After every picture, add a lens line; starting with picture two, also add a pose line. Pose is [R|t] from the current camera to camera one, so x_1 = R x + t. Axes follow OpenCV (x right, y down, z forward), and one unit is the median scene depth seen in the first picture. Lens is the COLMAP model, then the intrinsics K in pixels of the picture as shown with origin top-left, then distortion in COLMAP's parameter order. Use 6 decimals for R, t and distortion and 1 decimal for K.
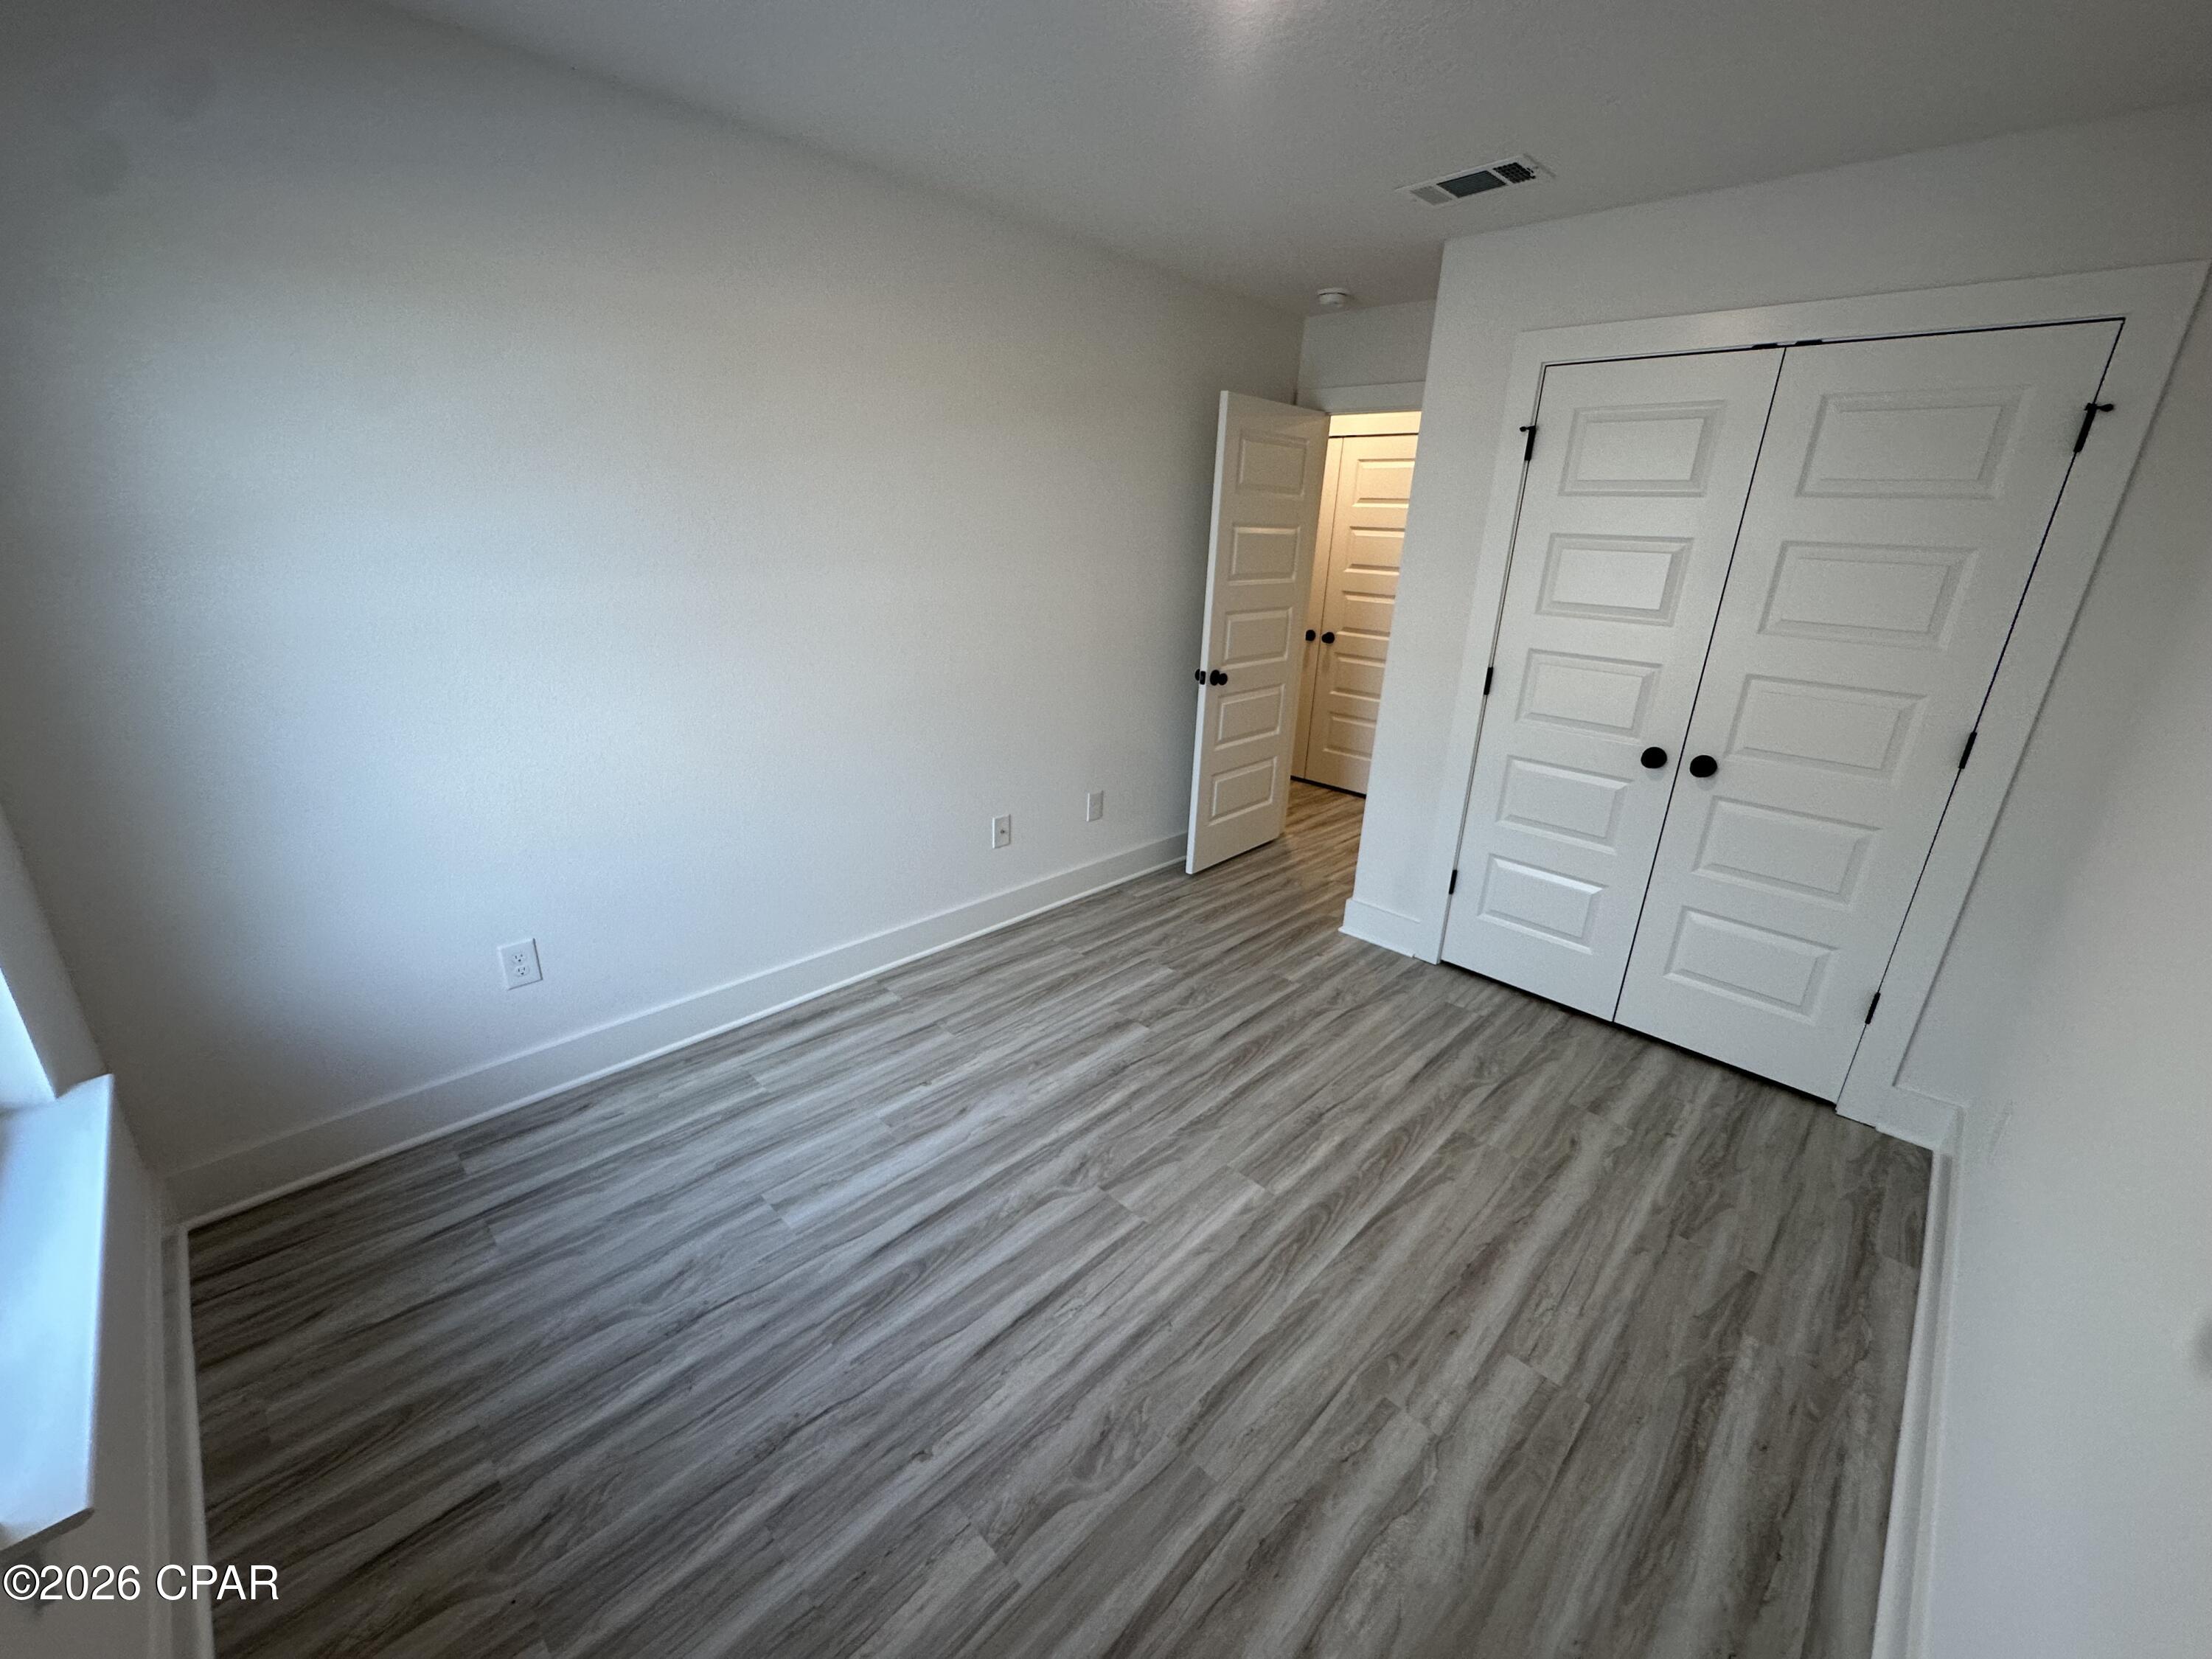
lens RADIAL K [[883.0, 0, 1106.0], [0, 883.0, 829.5], [0, 0, 1]] dist [-0.005585, 0.000609]
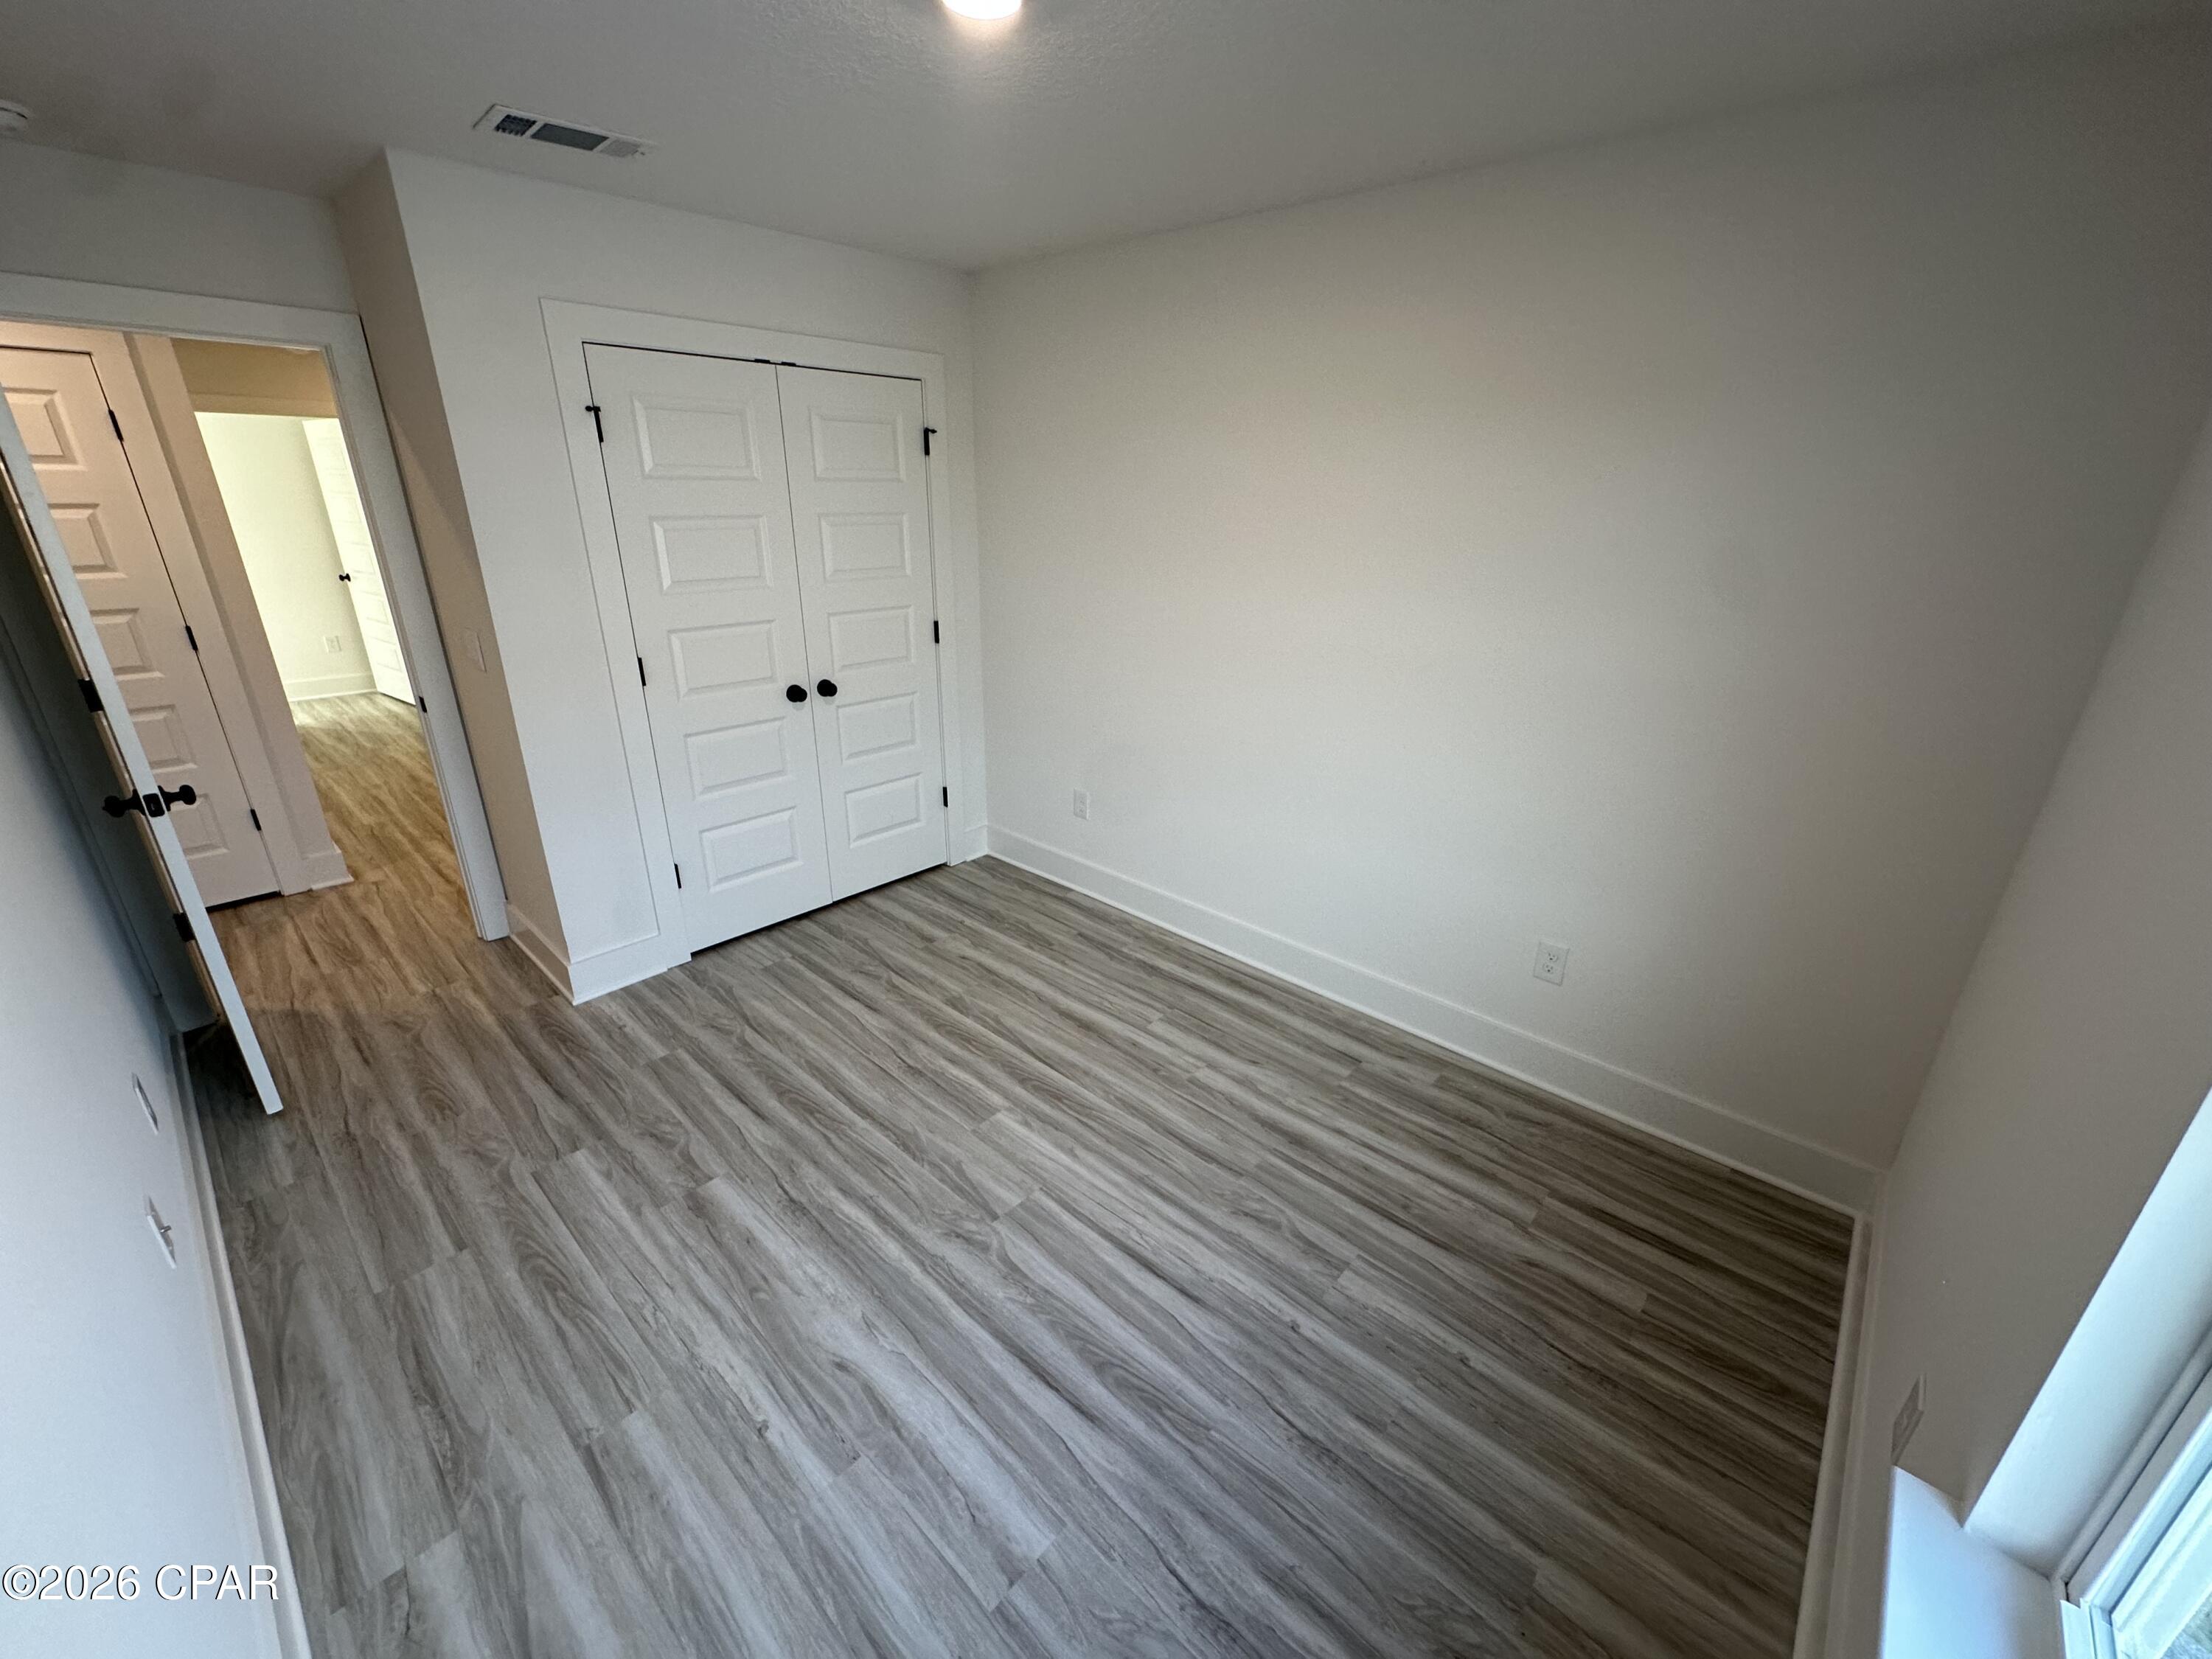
lens RADIAL K [[884.9, 0, 1106.0], [0, 884.9, 829.5], [0, 0, 1]] dist [-0.007882, 0.000622]
pose [[-0.033695, -0.395860, 0.917692, -0.730413], [0.314802, 0.867271, 0.385669, -0.311179], [-0.948559, 0.301887, 0.095395, 0.638578]]
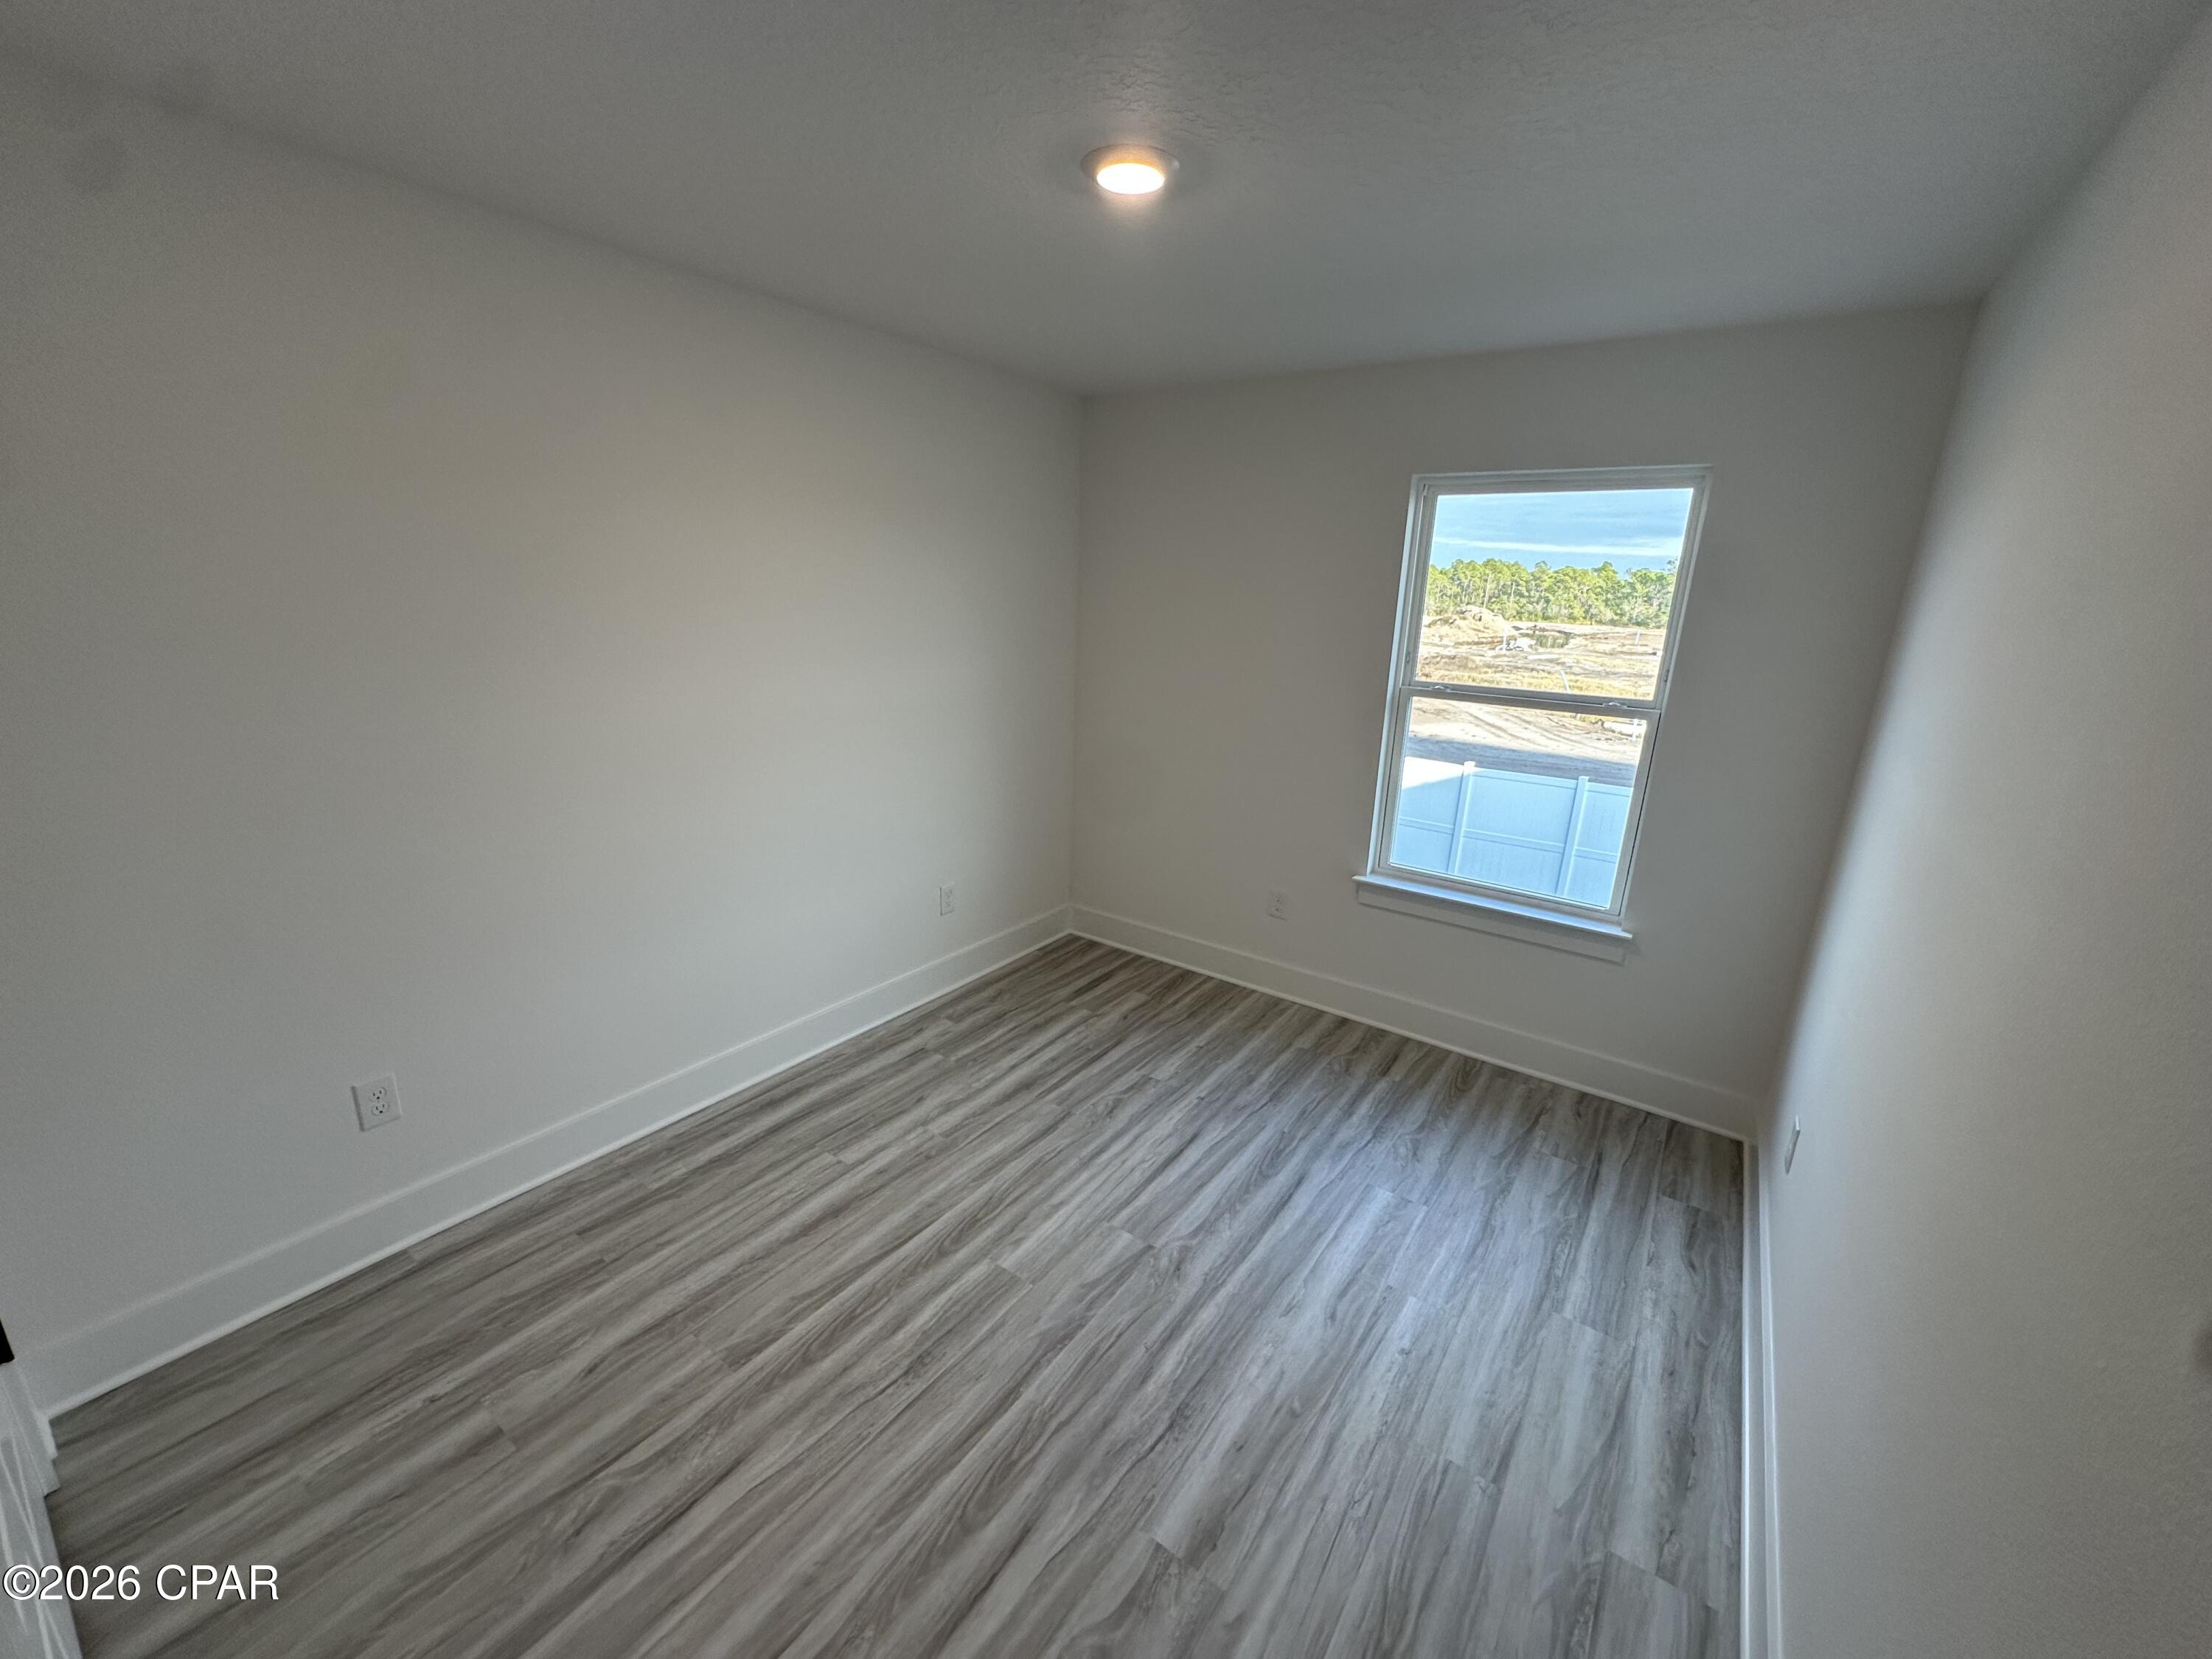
lens RADIAL K [[883.0, 0, 1106.0], [0, 883.0, 829.5], [0, 0, 1]] dist [-0.005585, 0.000609]
pose [[-0.984727, -0.027234, -0.171962, 0.241594], [-0.120968, 0.817375, 0.563262, -0.587183], [0.125218, 0.575461, -0.808186, 1.528057]]
